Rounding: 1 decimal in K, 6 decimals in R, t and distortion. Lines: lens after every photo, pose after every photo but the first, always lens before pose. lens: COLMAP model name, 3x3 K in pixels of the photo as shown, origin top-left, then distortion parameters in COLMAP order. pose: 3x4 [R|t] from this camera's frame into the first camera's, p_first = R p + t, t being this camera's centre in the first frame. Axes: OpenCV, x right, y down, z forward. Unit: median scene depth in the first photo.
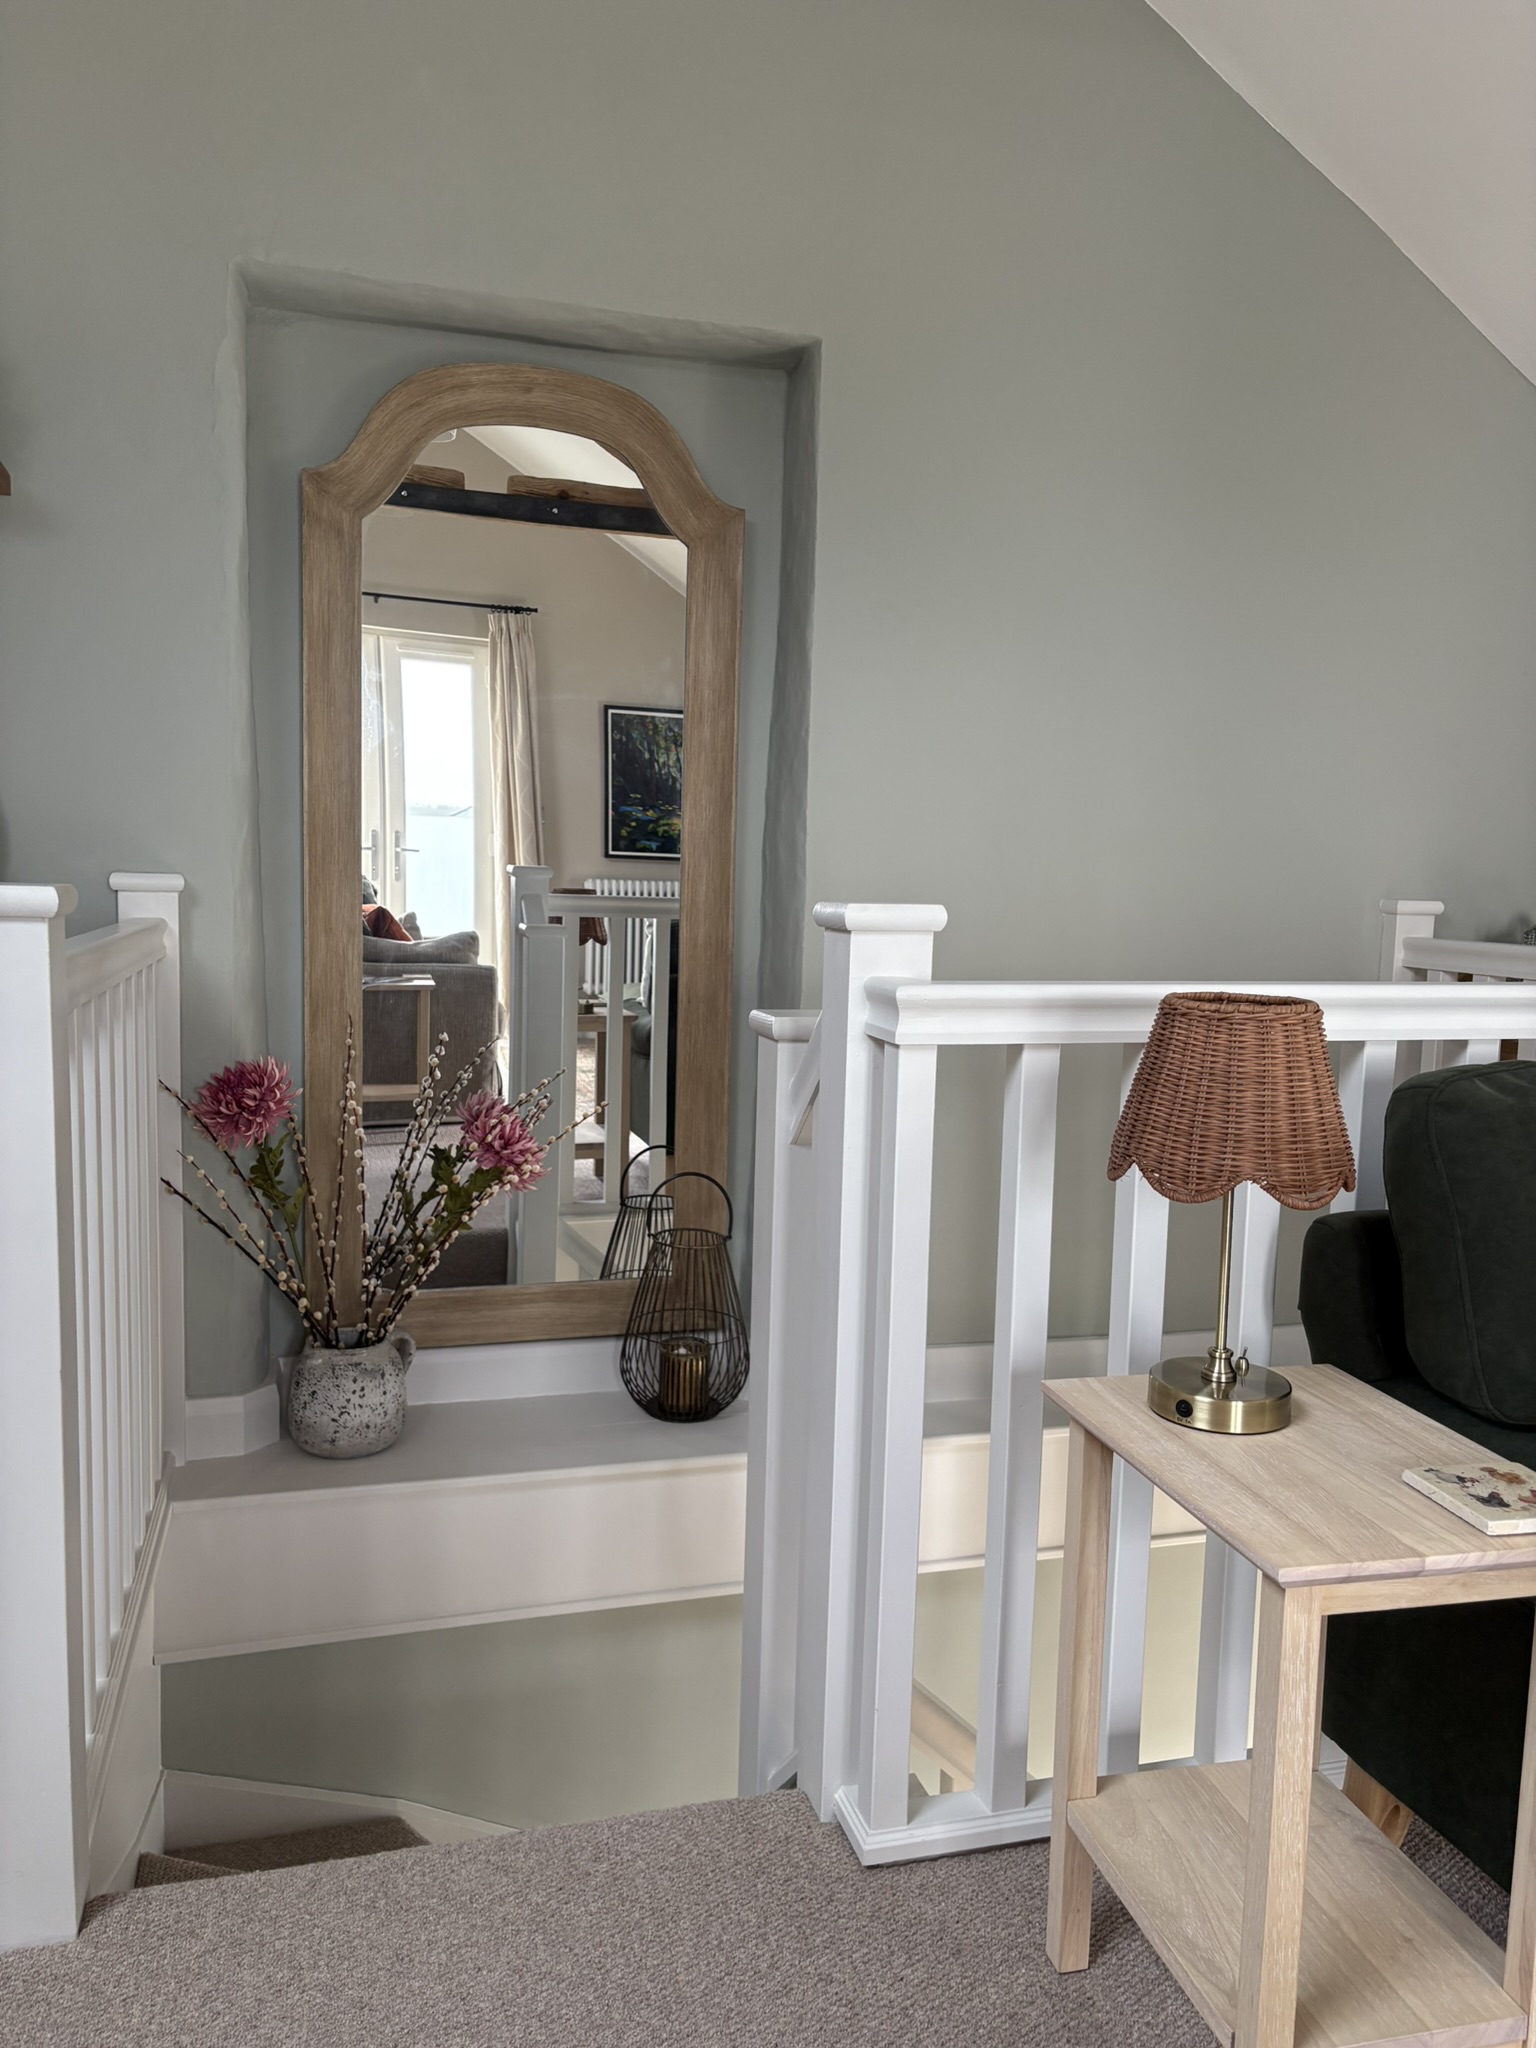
lens RADIAL K [[1562.1, 0, 774.0], [0, 1562.1, 1023.3], [0, 0, 1]] dist [0.045891, -0.049883]
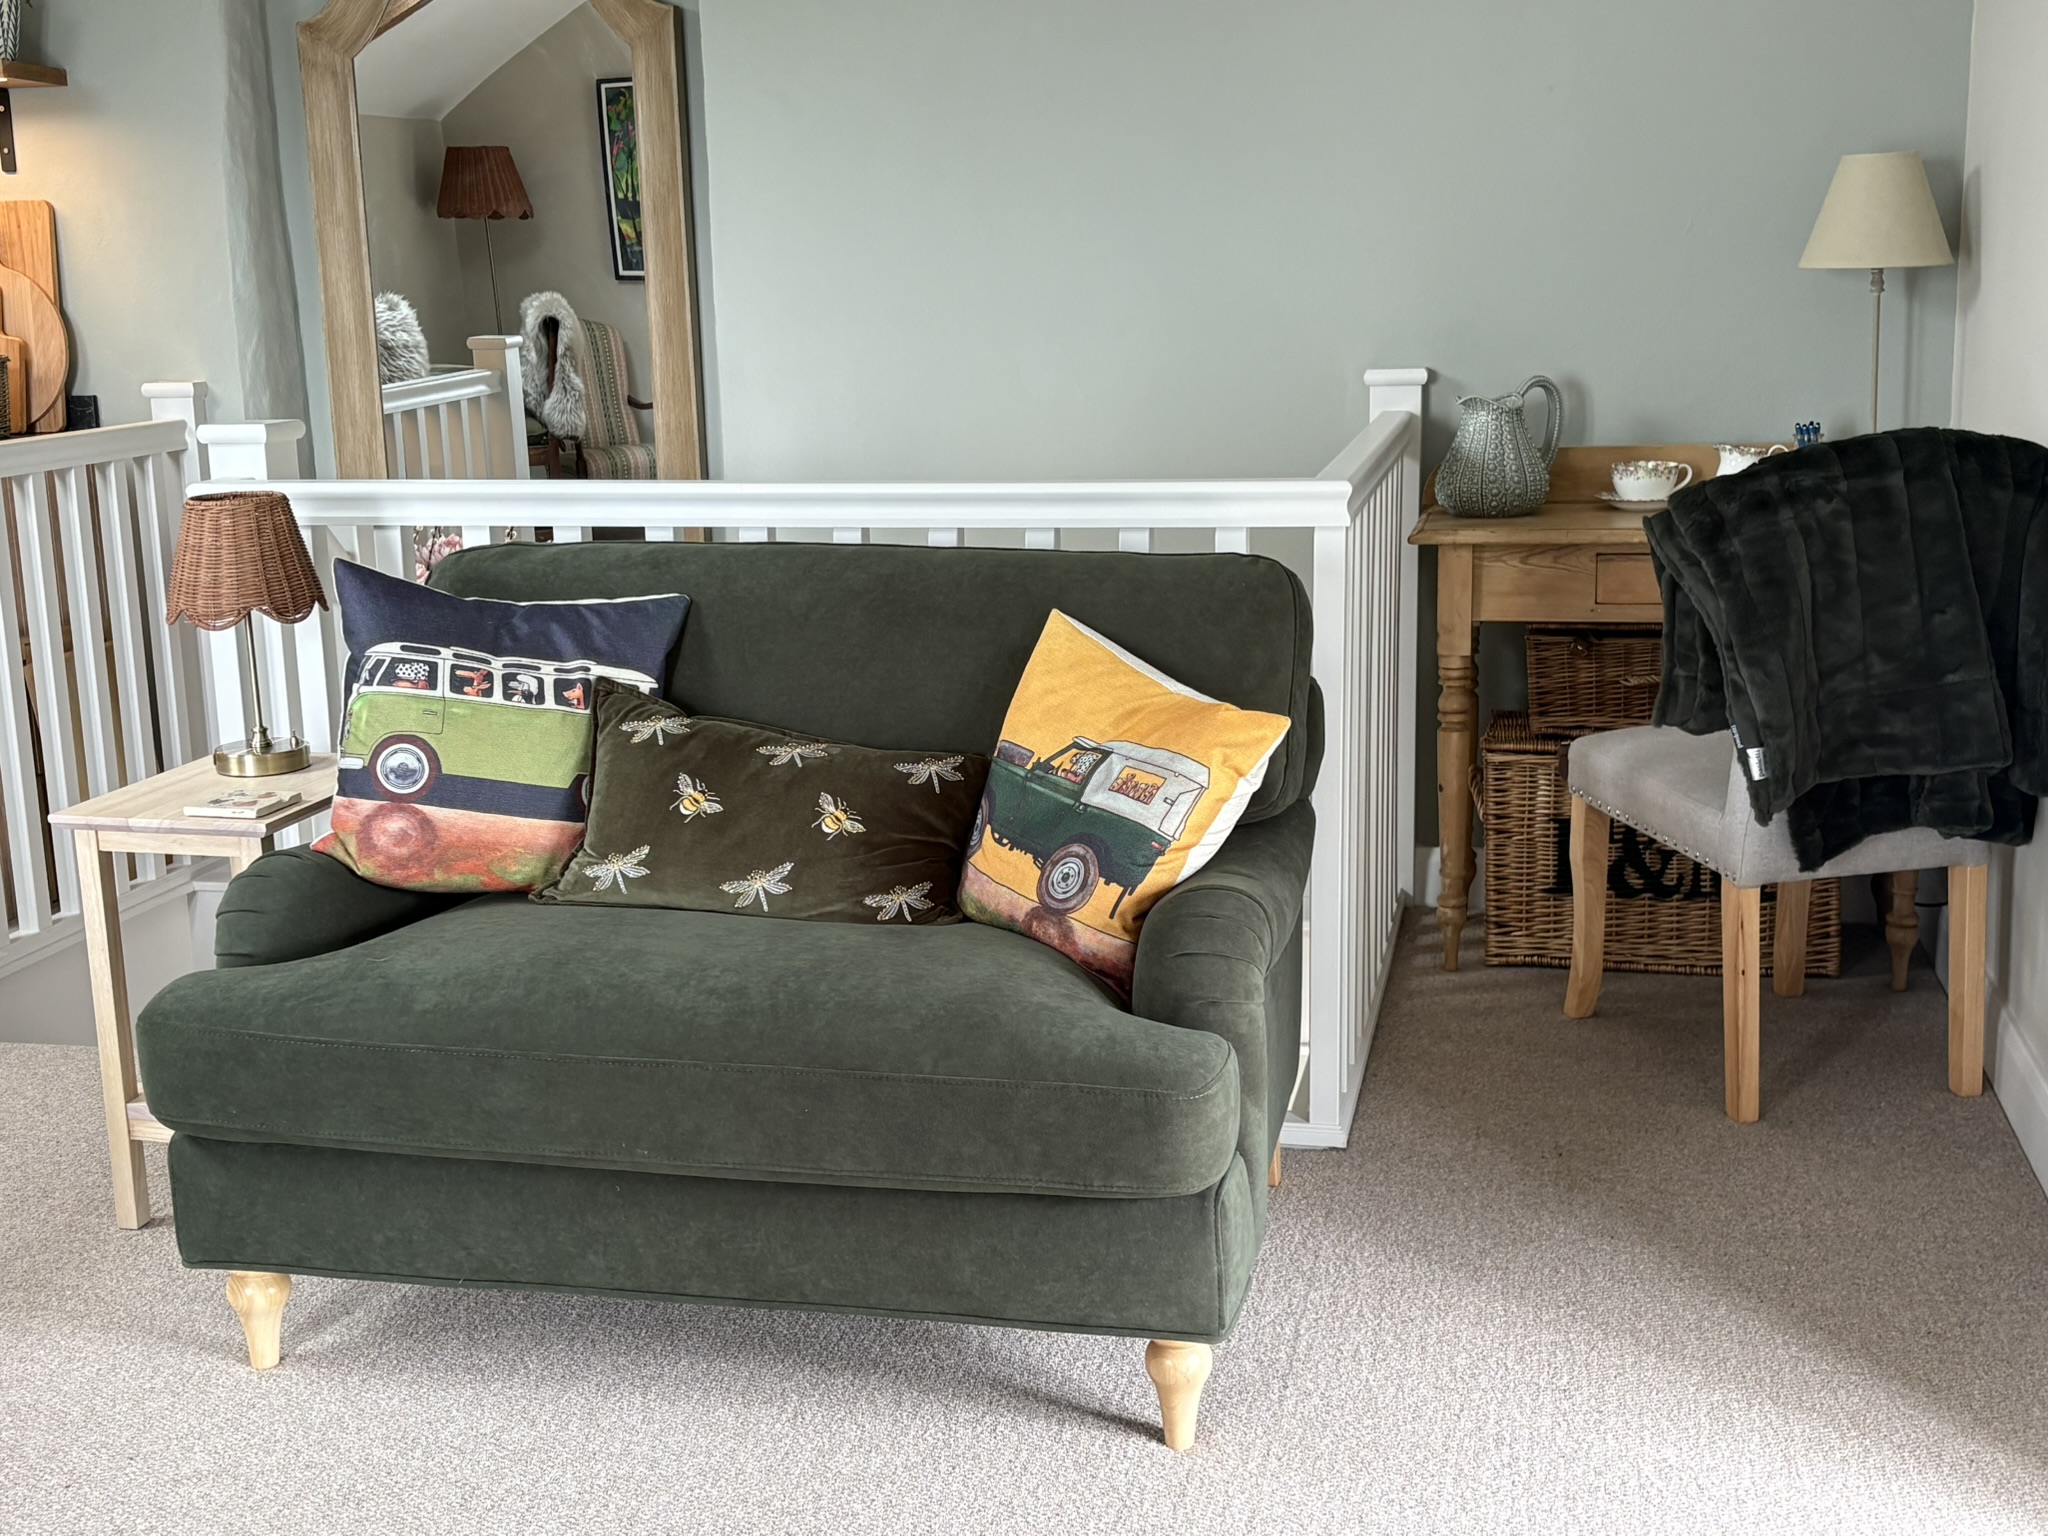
lens RADIAL K [[2420.3, 0, 1037.2], [0, 2420.3, 754.2], [0, 0, 1]] dist [0.054872, 0.000000]
pose [[0.878175, 0.053749, -0.475311, 1.050254], [-0.001782, 0.994028, 0.109115, -0.013418], [0.478337, -0.094975, 0.873025, -0.358262]]
